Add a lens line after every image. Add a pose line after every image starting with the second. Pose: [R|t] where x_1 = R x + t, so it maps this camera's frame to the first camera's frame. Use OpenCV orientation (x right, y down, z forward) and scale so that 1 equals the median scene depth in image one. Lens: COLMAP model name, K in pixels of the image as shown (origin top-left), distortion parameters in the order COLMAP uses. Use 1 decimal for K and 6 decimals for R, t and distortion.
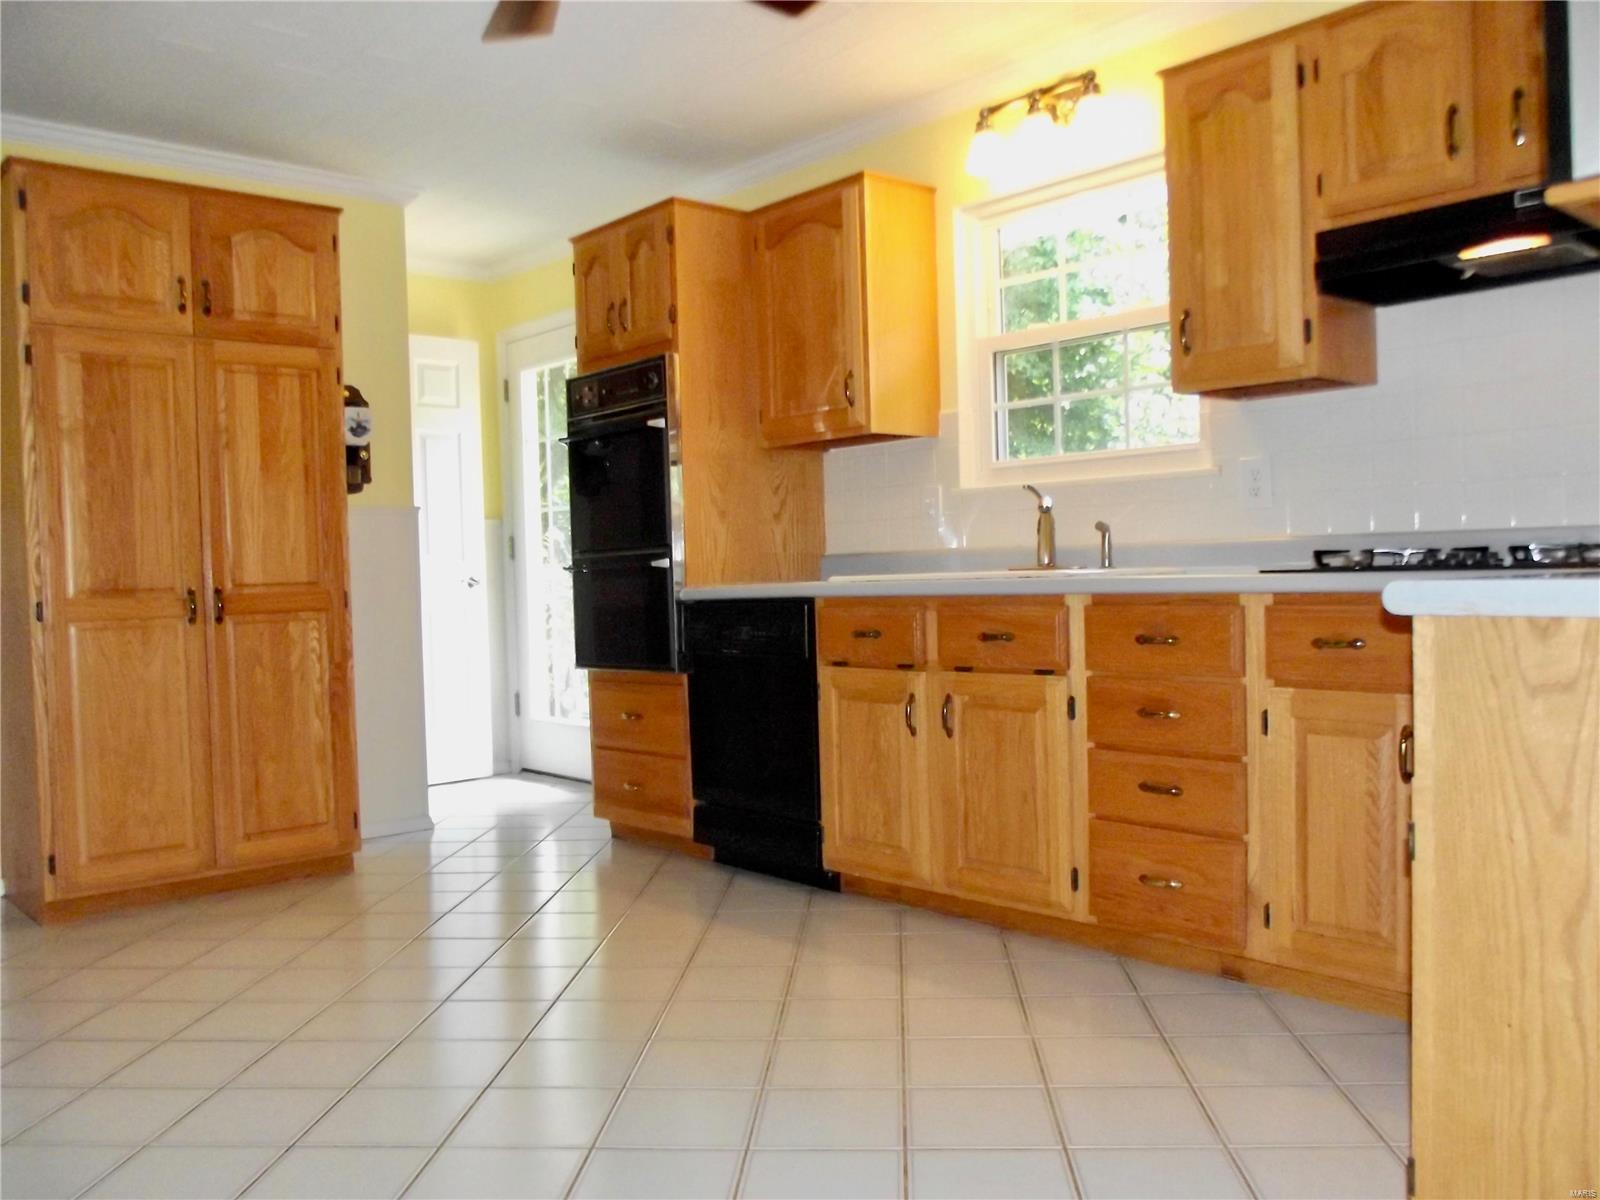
lens RADIAL K [[1326.0, 0, 800.0], [0, 1326.0, 600.0], [0, 0, 1]] dist [-0.035528, 0.007573]
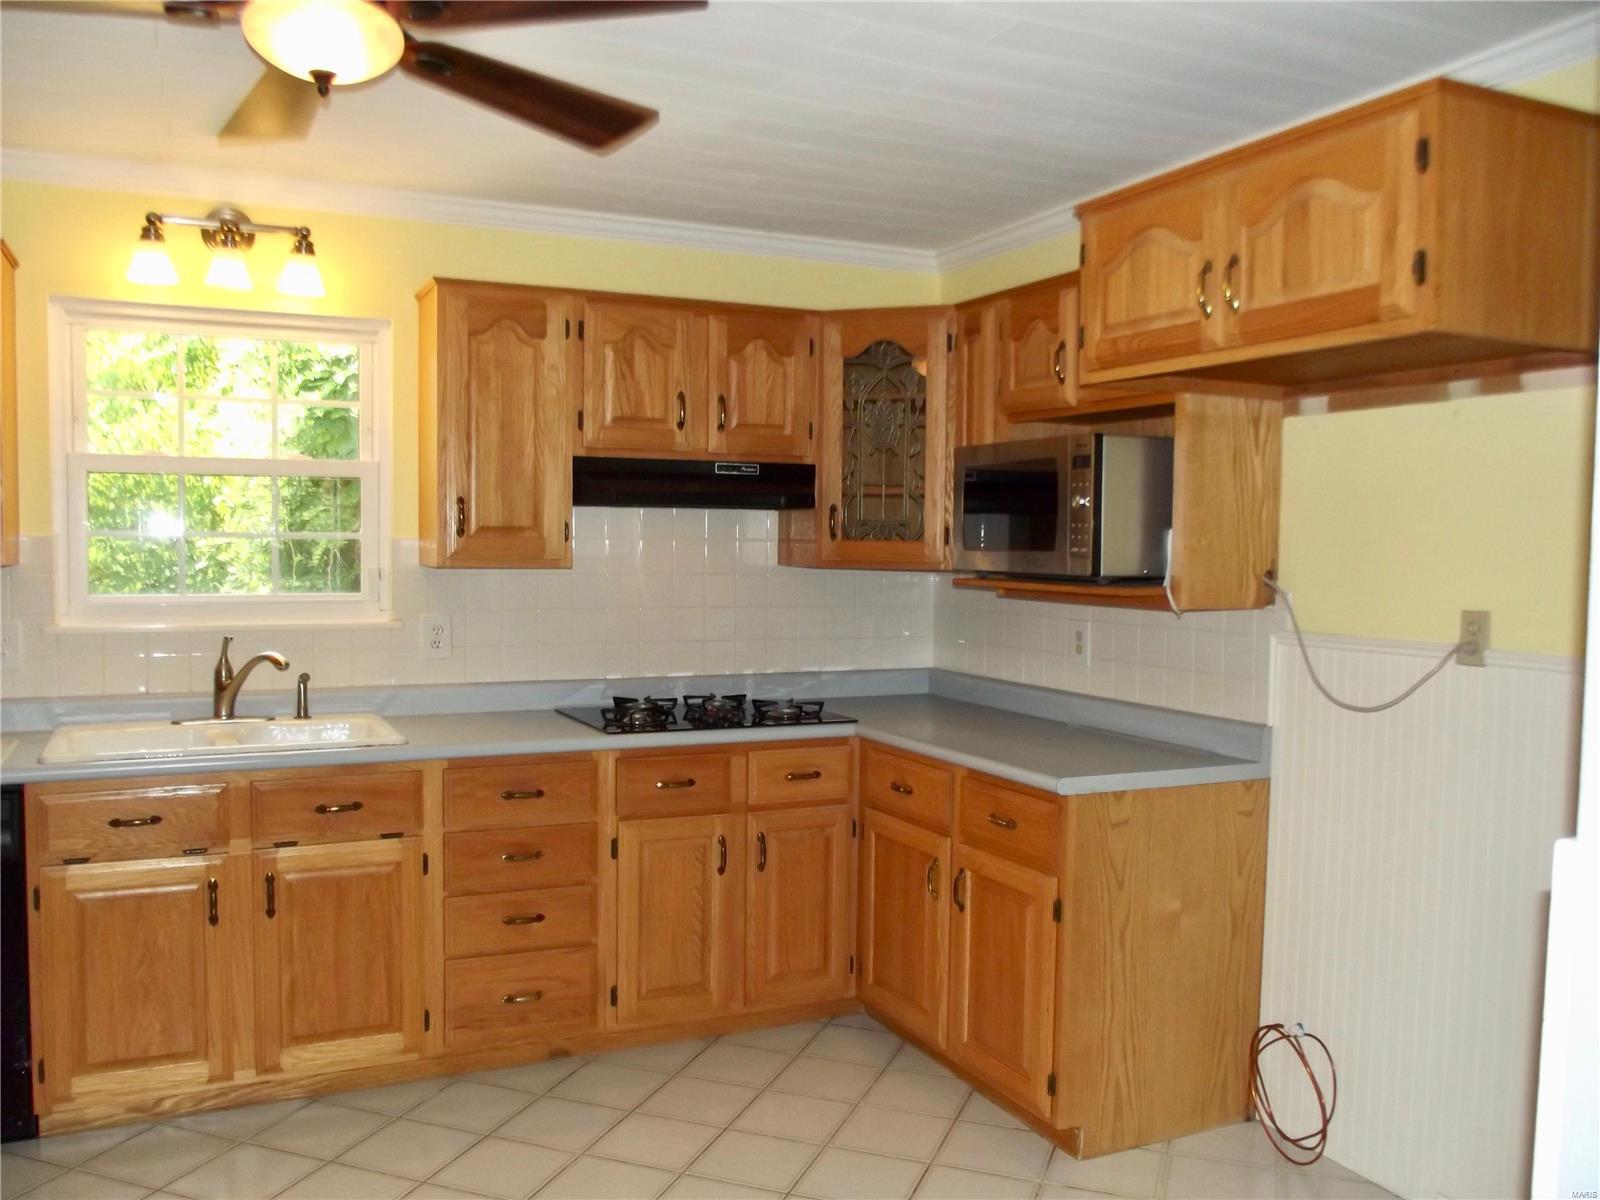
lens RADIAL K [[1326.0, 0, 800.0], [0, 1326.0, 600.0], [0, 0, 1]] dist [-0.035528, 0.007573]
pose [[0.300955, -0.012940, 0.953550, -0.582015], [0.005867, 0.999914, 0.011717, -0.116262], [-0.953620, 0.002068, 0.301005, 0.305648]]
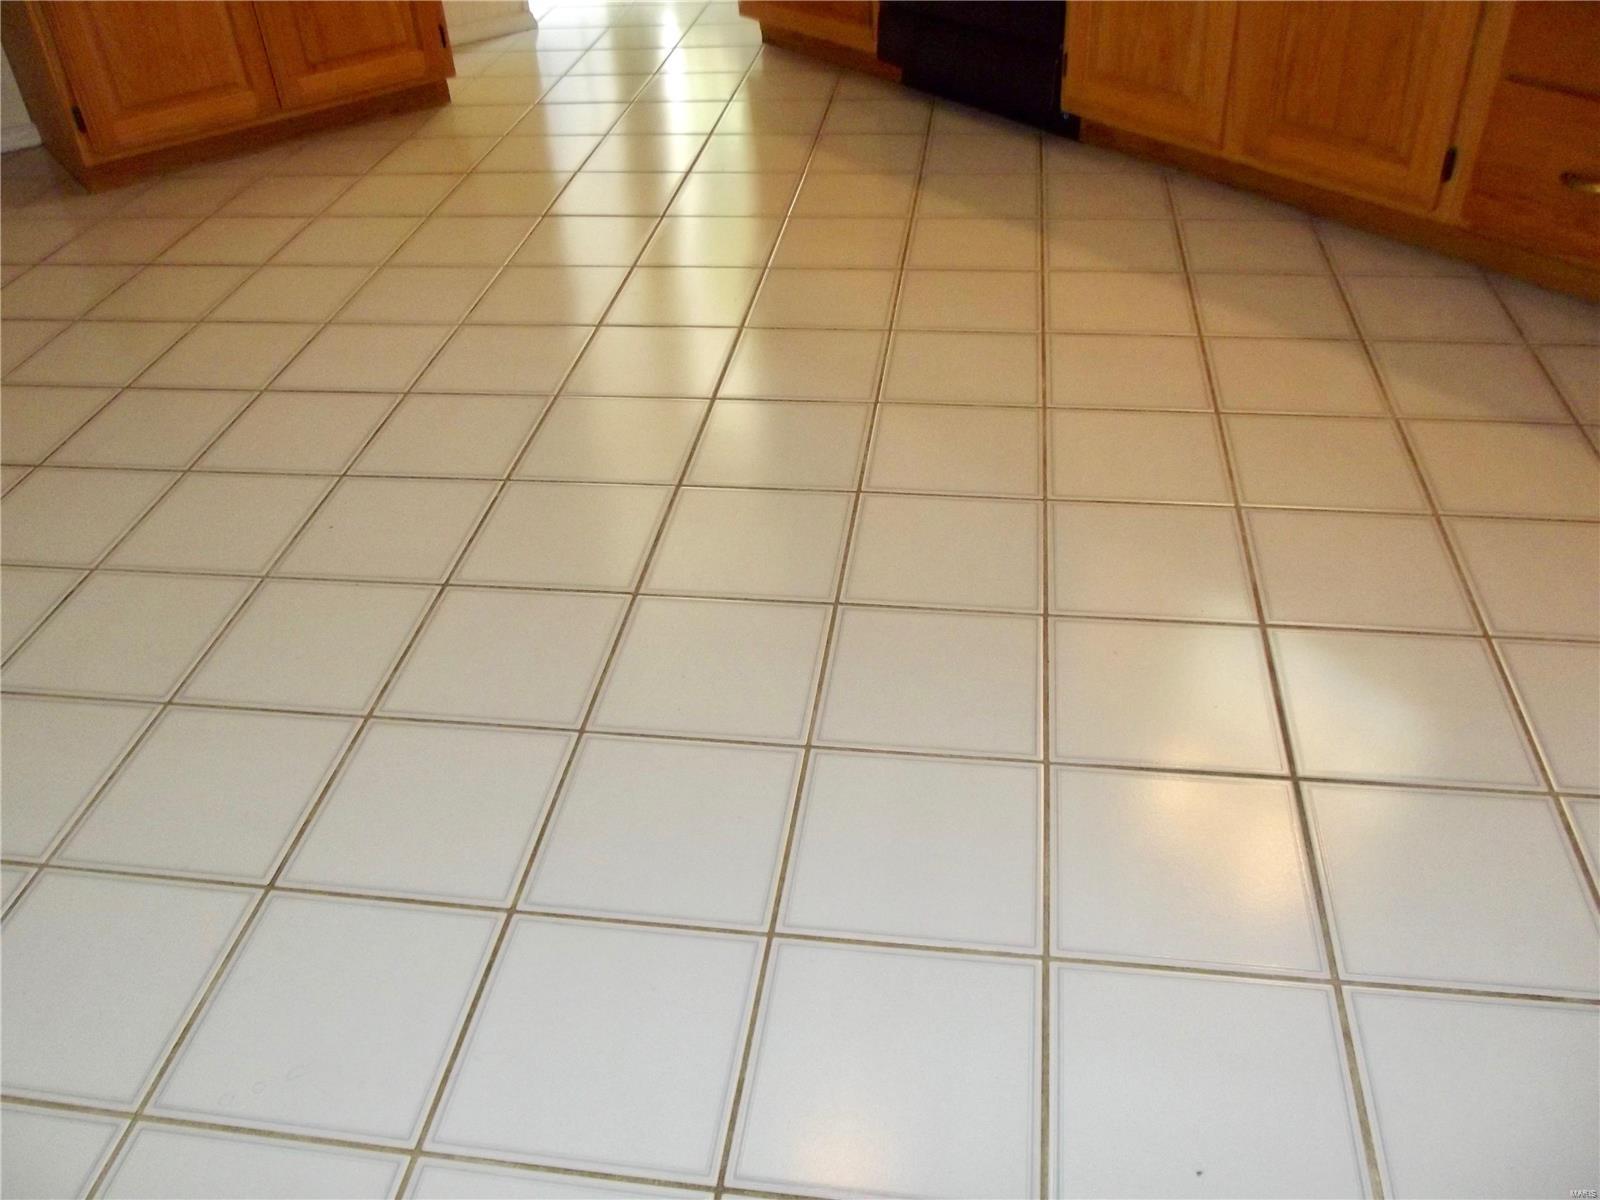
lens RADIAL K [[1326.0, 0, 800.0], [0, 1326.0, 600.0], [0, 0, 1]] dist [-0.035528, 0.007573]
pose [[0.997081, 0.025188, -0.072083, -0.071300], [0.022322, 0.806631, 0.590634, -0.021062], [0.073021, -0.590518, 0.803714, 0.224113]]
